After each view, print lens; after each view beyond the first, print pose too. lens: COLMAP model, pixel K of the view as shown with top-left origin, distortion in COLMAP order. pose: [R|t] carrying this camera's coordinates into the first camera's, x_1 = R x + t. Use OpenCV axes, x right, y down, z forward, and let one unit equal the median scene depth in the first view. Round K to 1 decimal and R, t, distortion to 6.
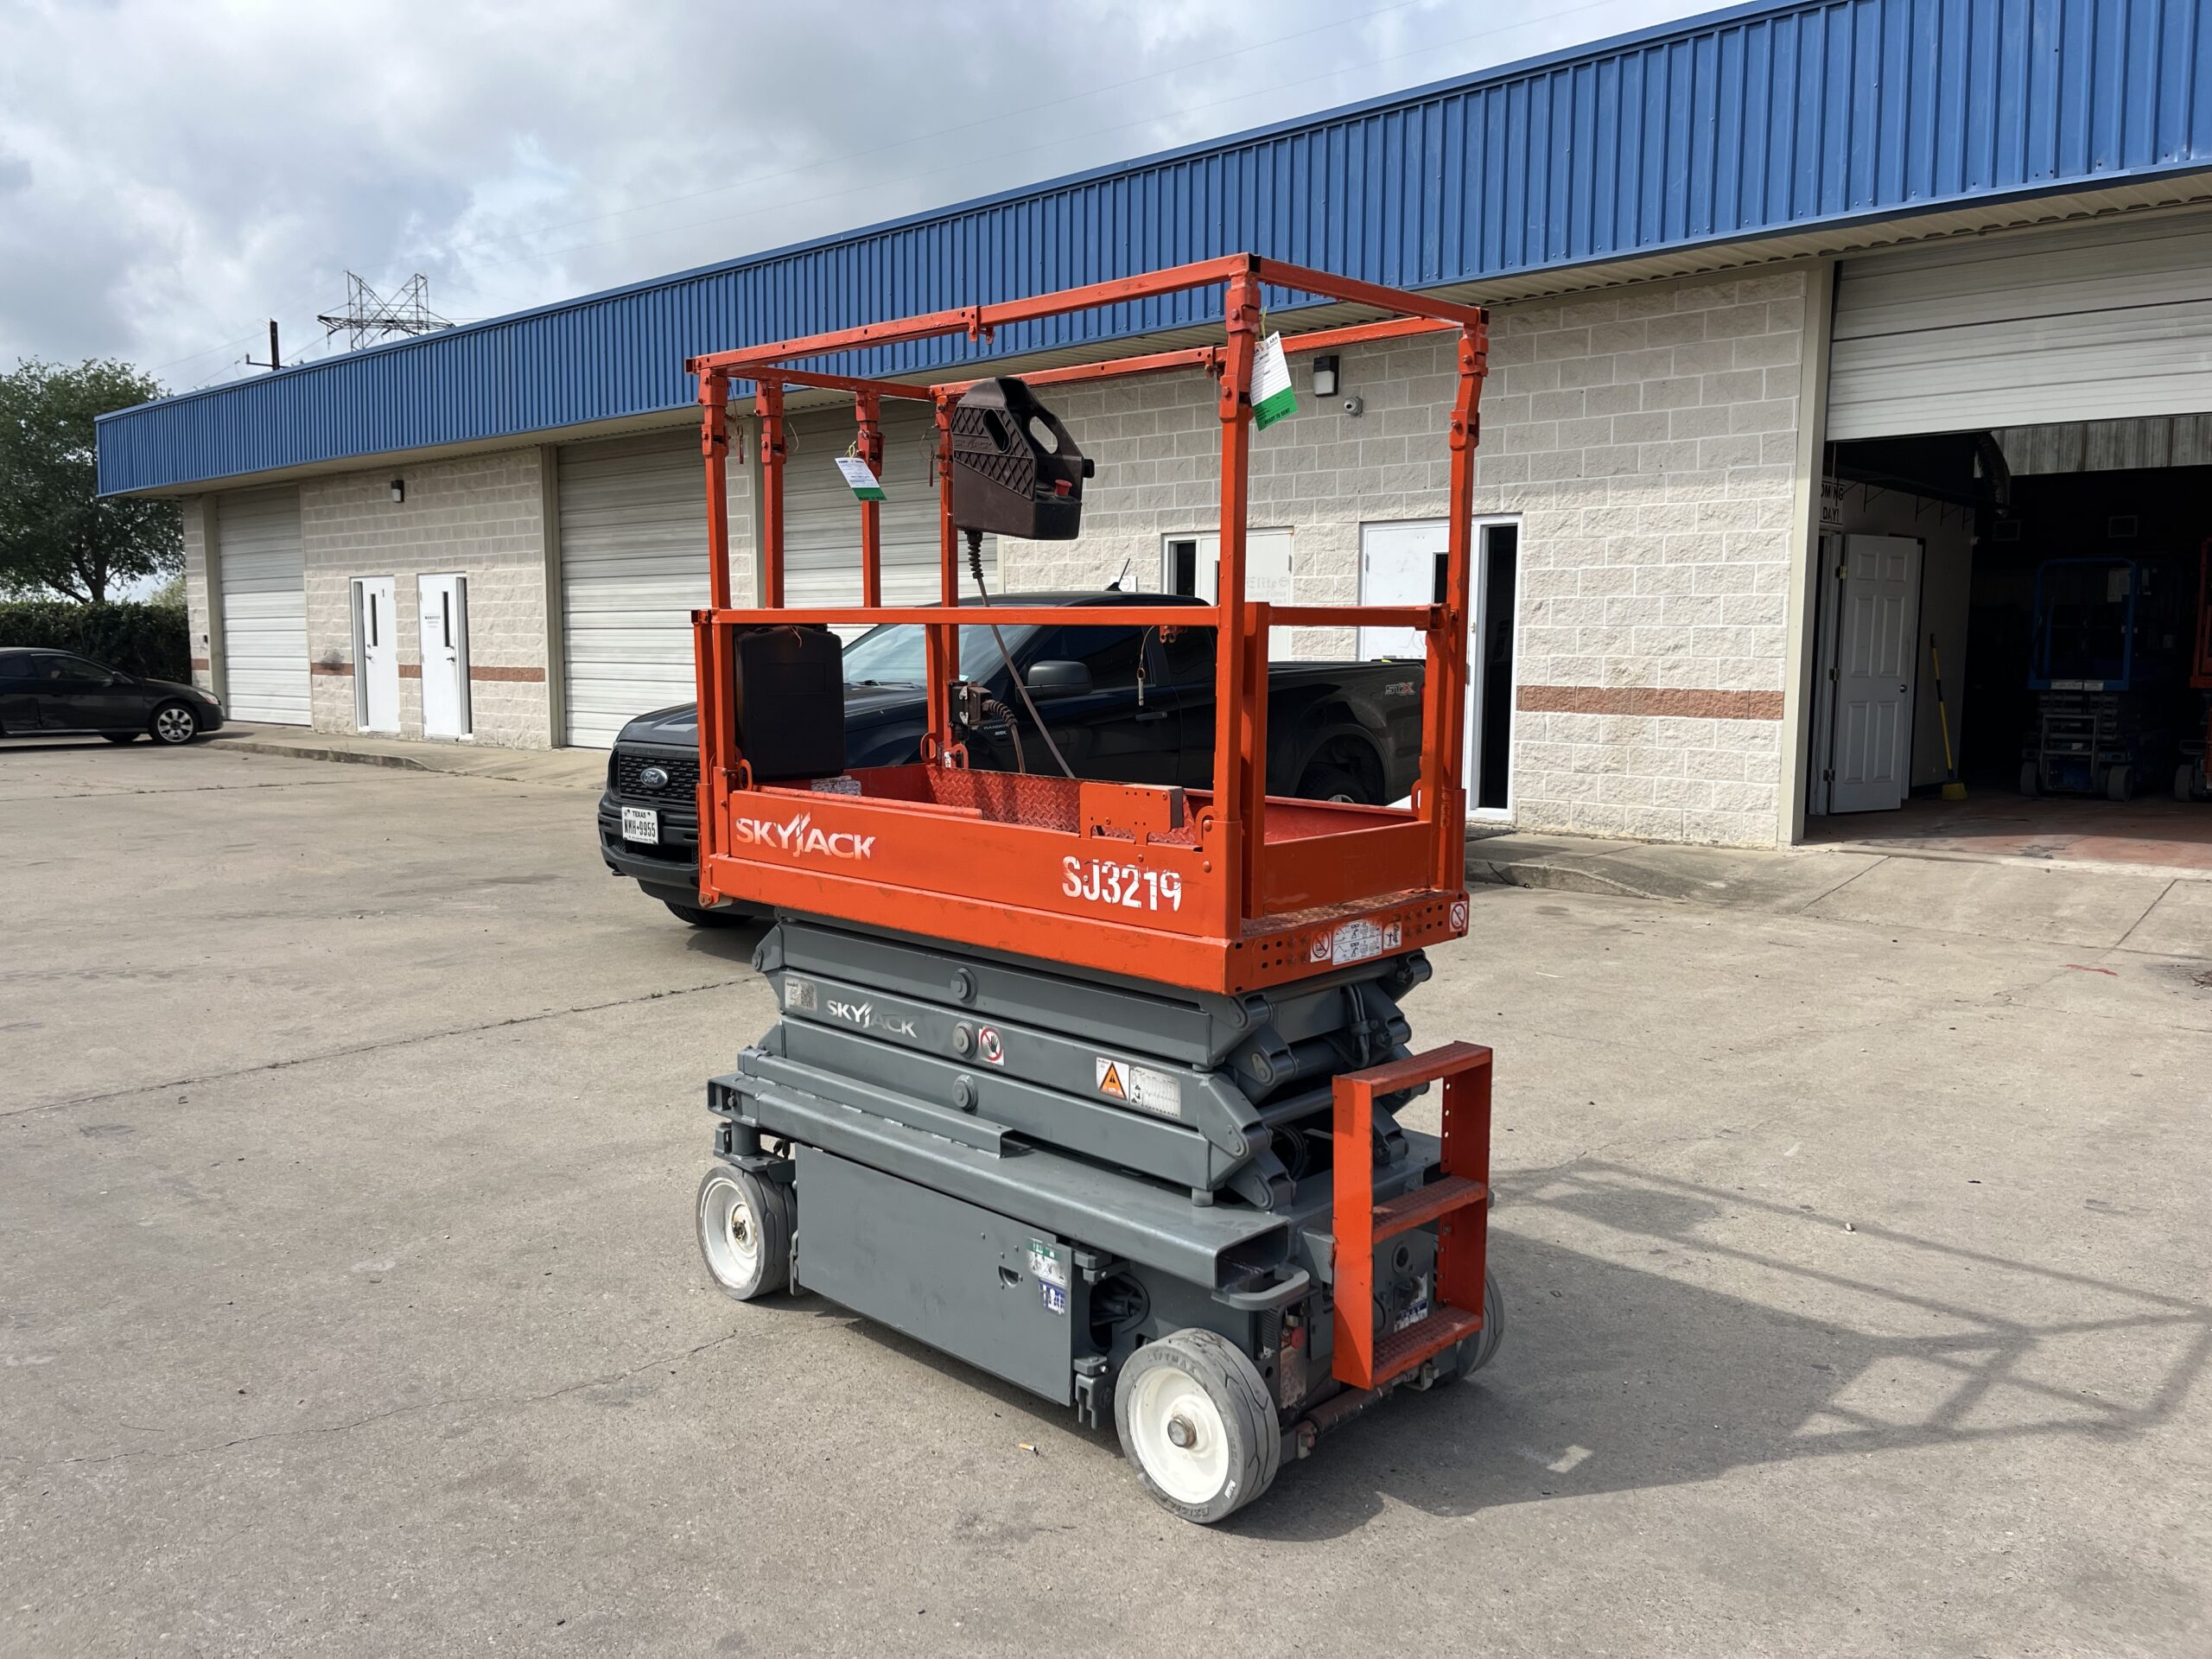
lens RADIAL K [[1677.2, 0, 1112.4], [0, 1677.2, 850.6], [0, 0, 1]] dist [0.060016, -0.083070]
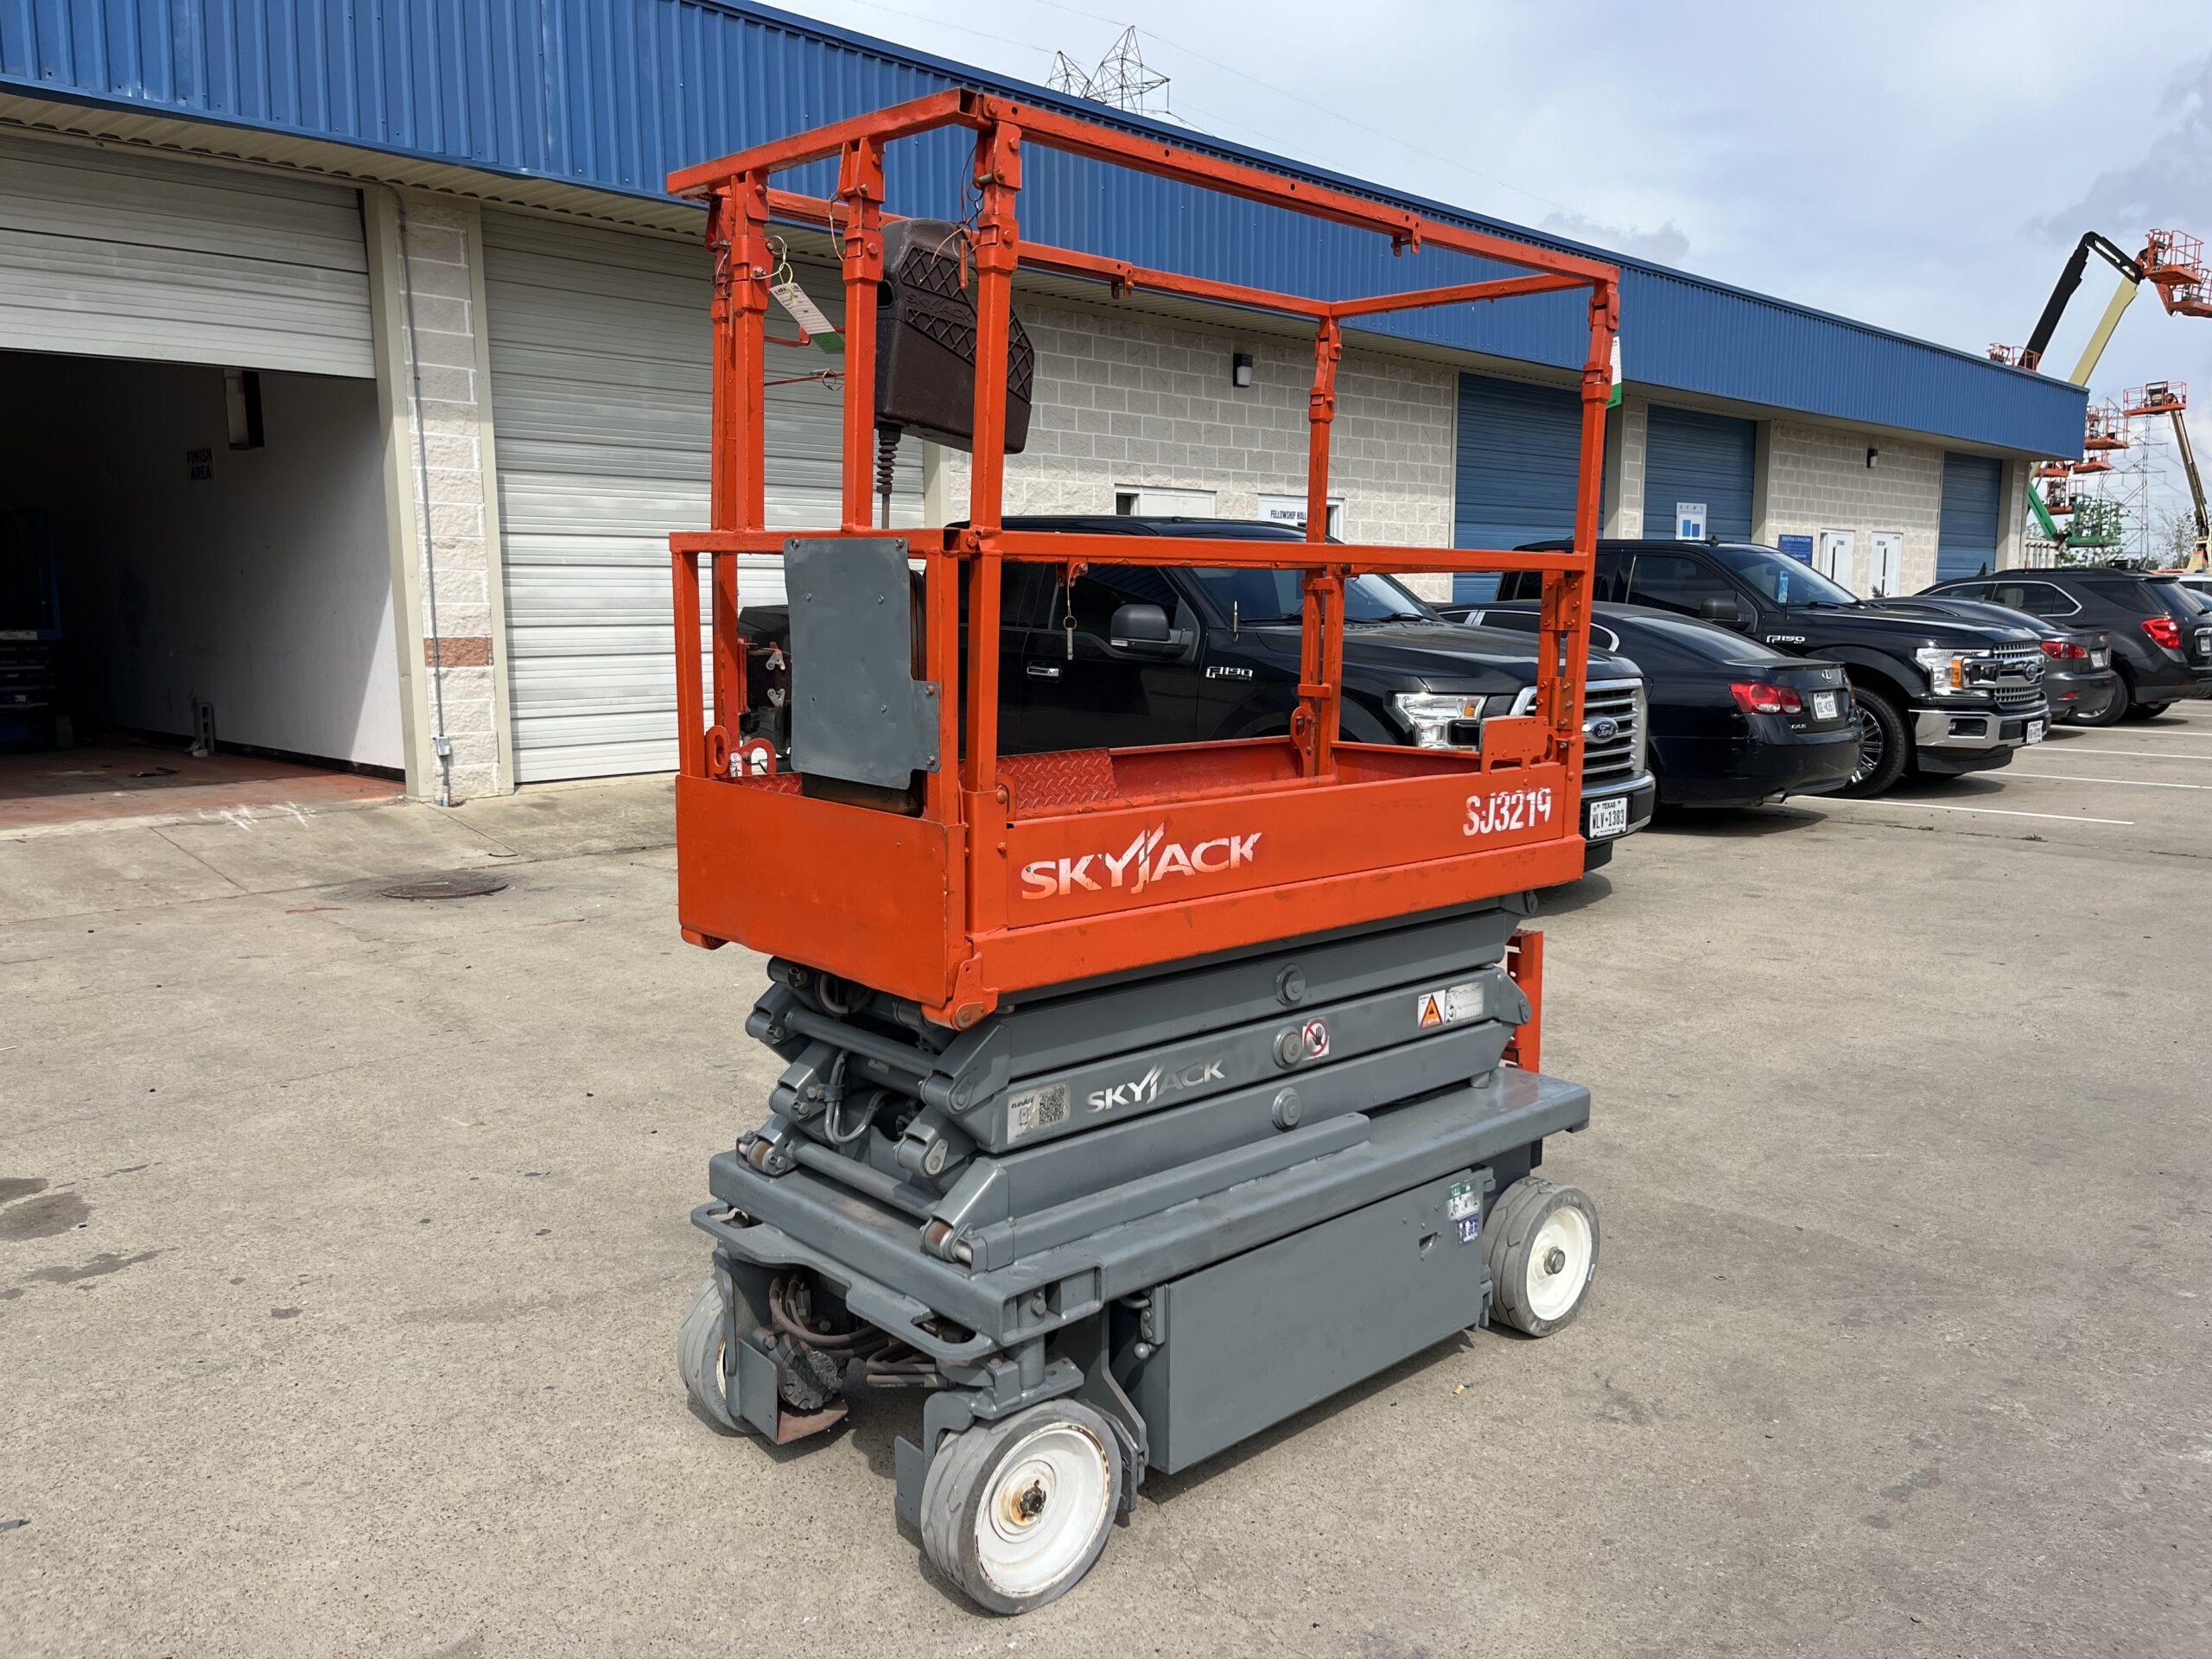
lens RADIAL K [[1677.2, 0, 1122.7], [0, 1677.2, 854.5], [0, 0, 1]] dist [0.060016, -0.083070]
pose [[0.041828, -0.153565, 0.987253, -0.860057], [0.122407, 0.981462, 0.147478, -0.113735], [-0.991598, 0.114678, 0.059850, 0.944520]]
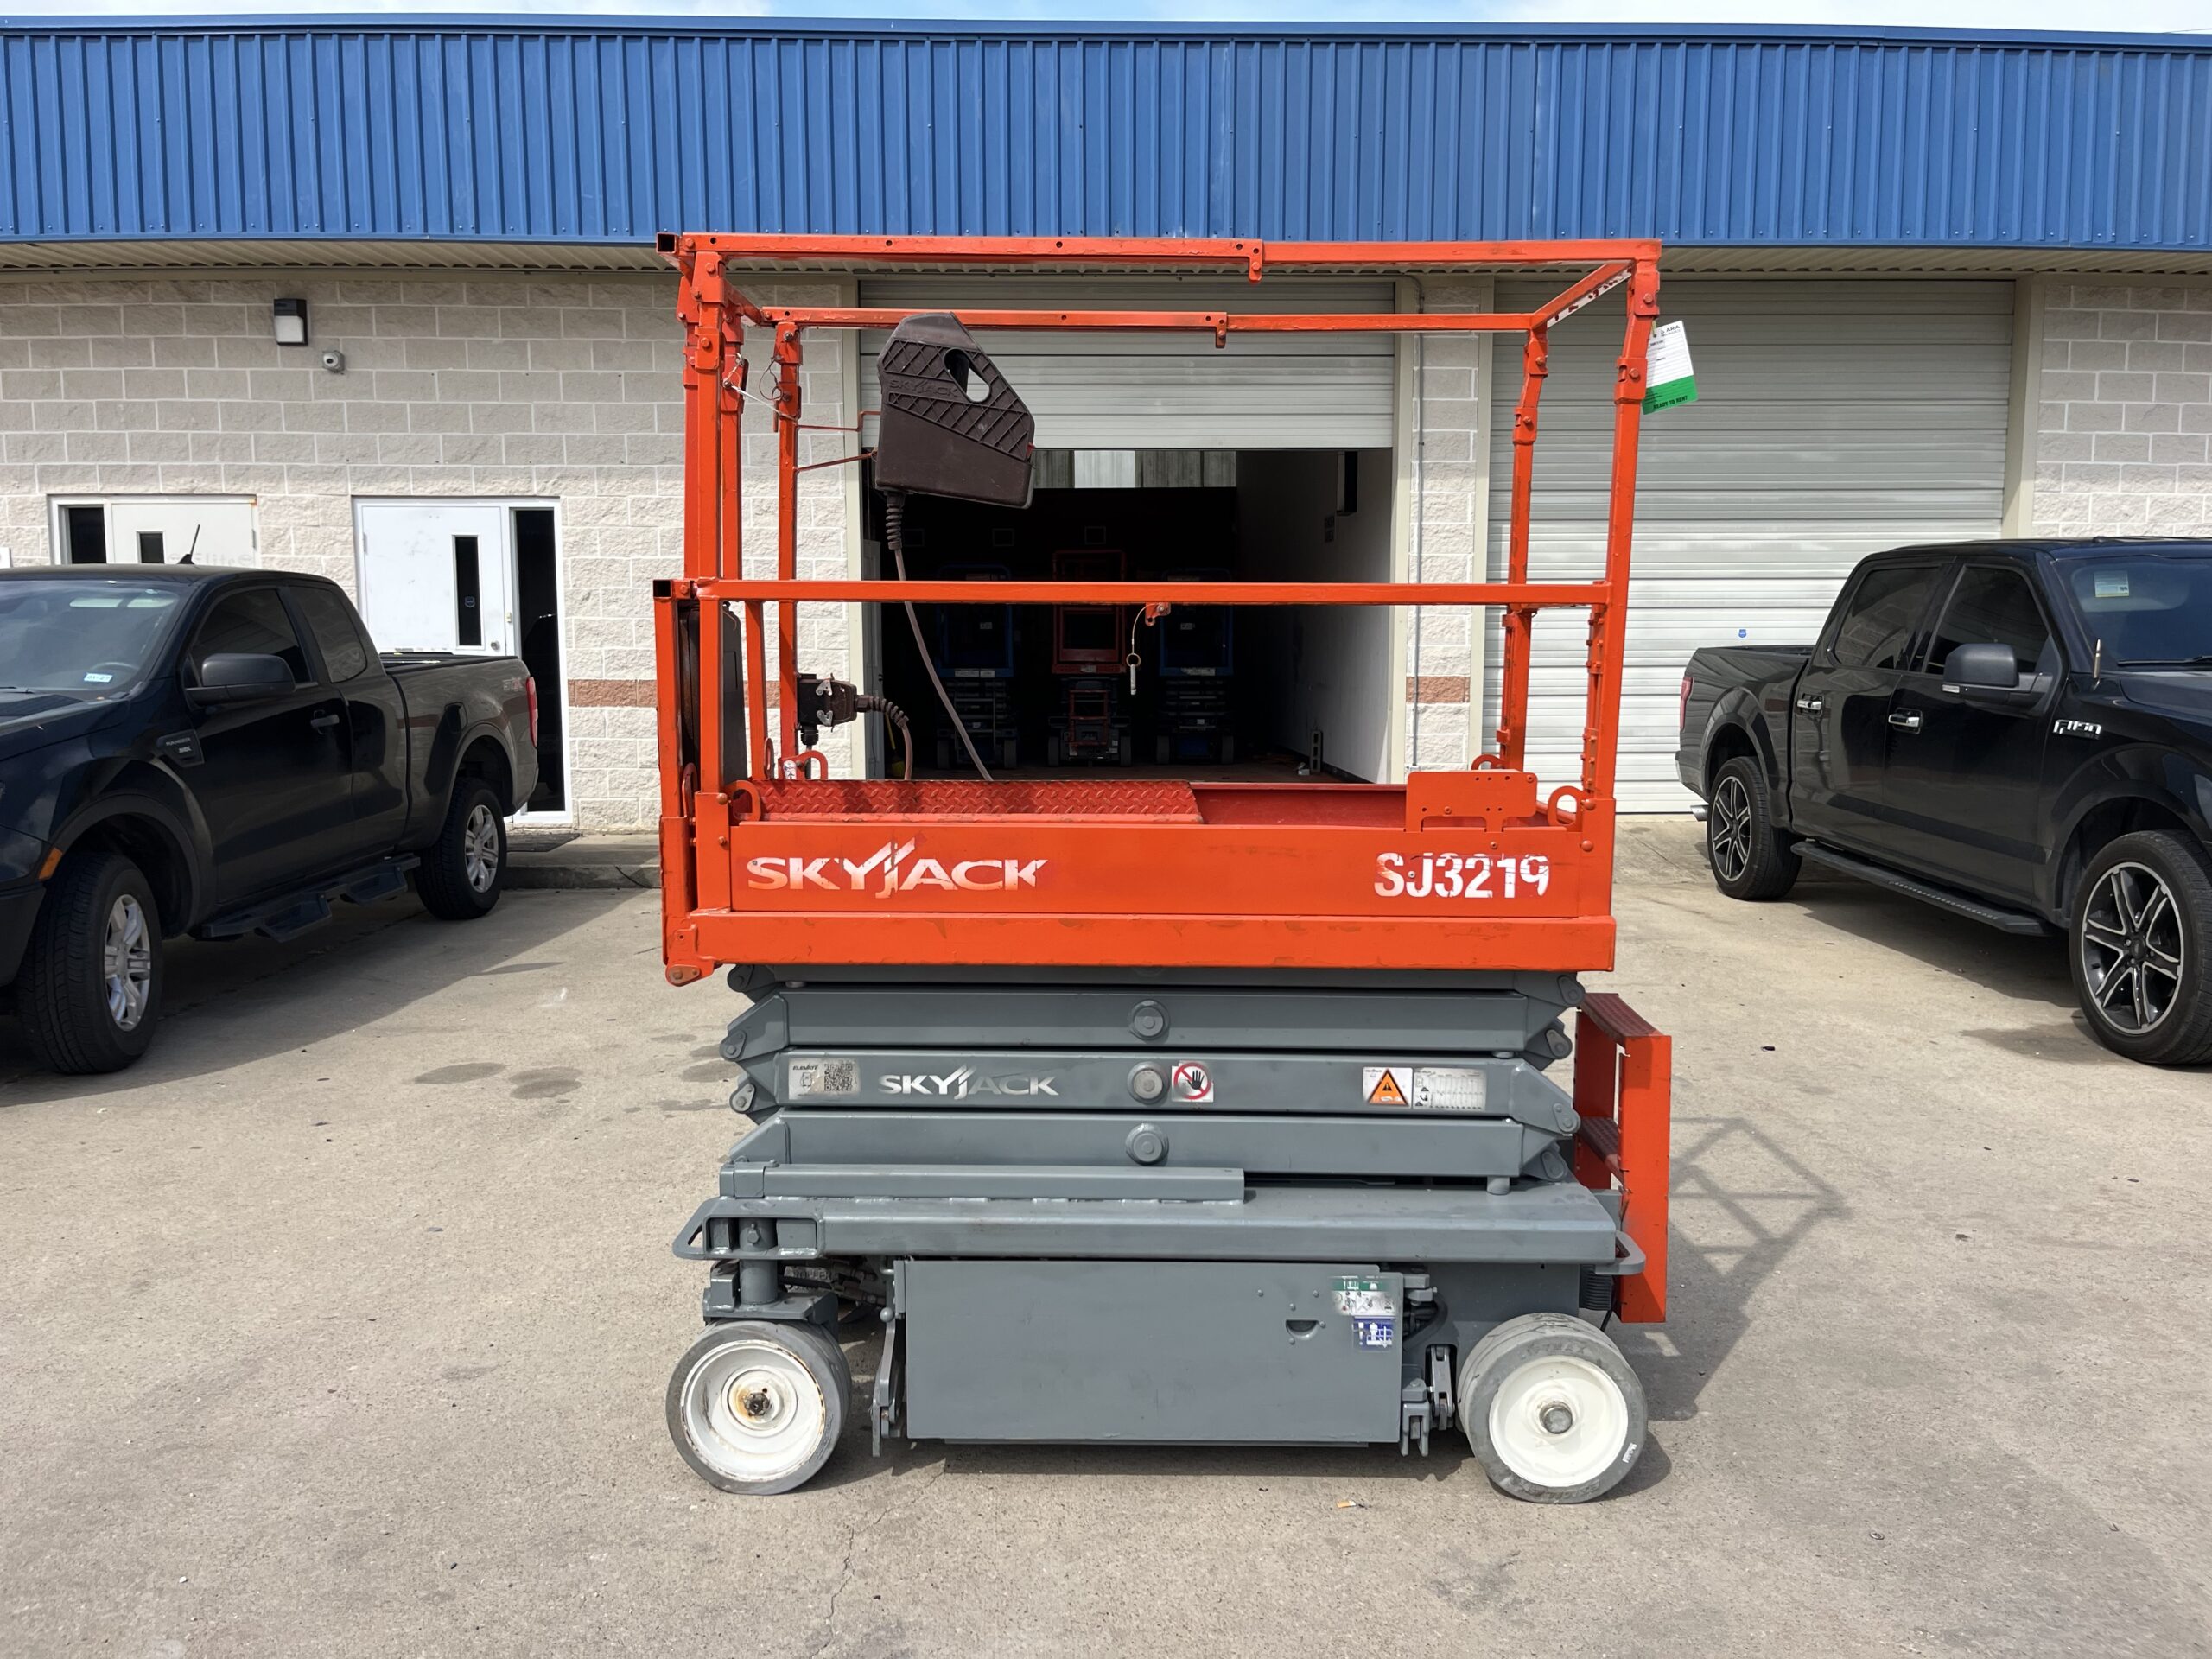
lens RADIAL K [[1677.2, 0, 1100.1], [0, 1677.2, 846.2], [0, 0, 1]] dist [0.060016, -0.083070]
pose [[0.726381, -0.086513, 0.681826, -0.633947], [0.086530, 0.995664, 0.034149, -0.037655], [-0.681823, 0.034194, 0.730717, 0.351812]]
